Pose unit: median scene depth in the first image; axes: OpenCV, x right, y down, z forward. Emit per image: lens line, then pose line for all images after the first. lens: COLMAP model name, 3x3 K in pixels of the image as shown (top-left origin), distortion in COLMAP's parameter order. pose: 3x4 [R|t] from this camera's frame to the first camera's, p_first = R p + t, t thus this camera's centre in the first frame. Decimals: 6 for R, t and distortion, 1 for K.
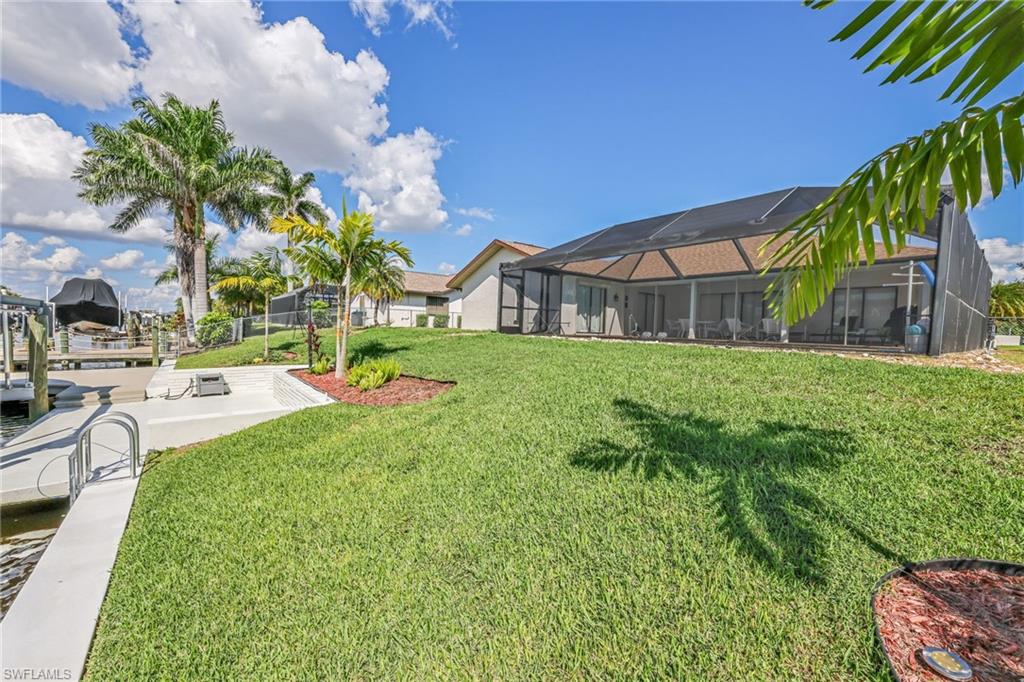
lens RADIAL K [[413.0, 0, 513.2], [0, 413.0, 340.4], [0, 0, 1]] dist [0.002473, 0.000063]
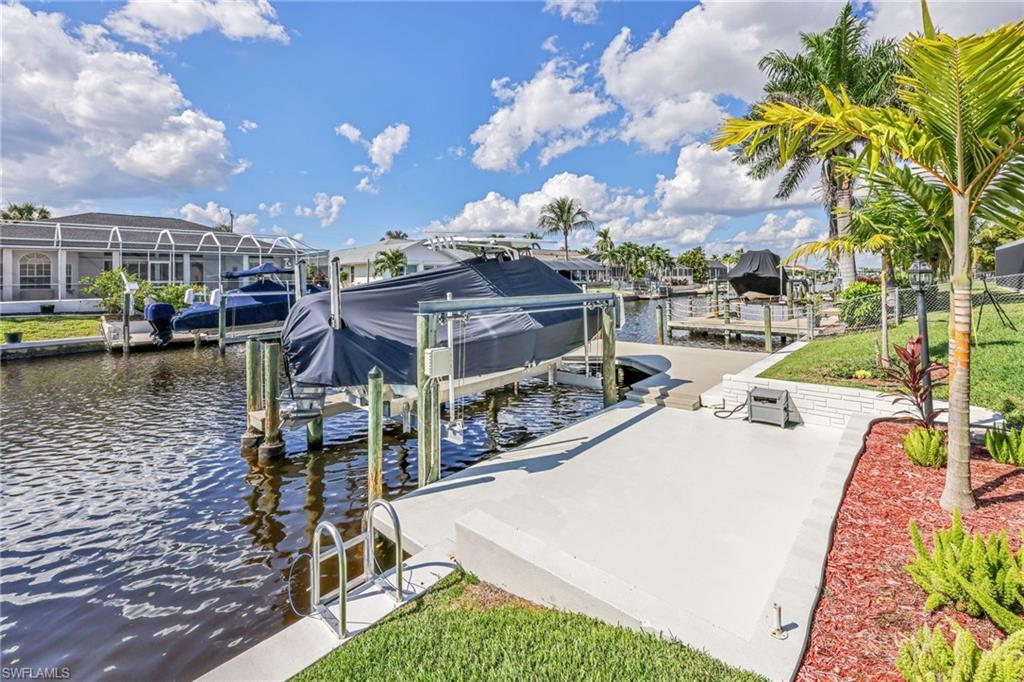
lens RADIAL K [[436.7, 0, 512.8], [0, 436.7, 273.2], [0, 0, 1]] dist [0.000271, -0.000060]
pose [[0.168847, -0.042336, -0.984733, -0.041360], [-0.014056, 0.998872, -0.045355, -0.035820], [0.985542, 0.021500, 0.168062, 0.223222]]
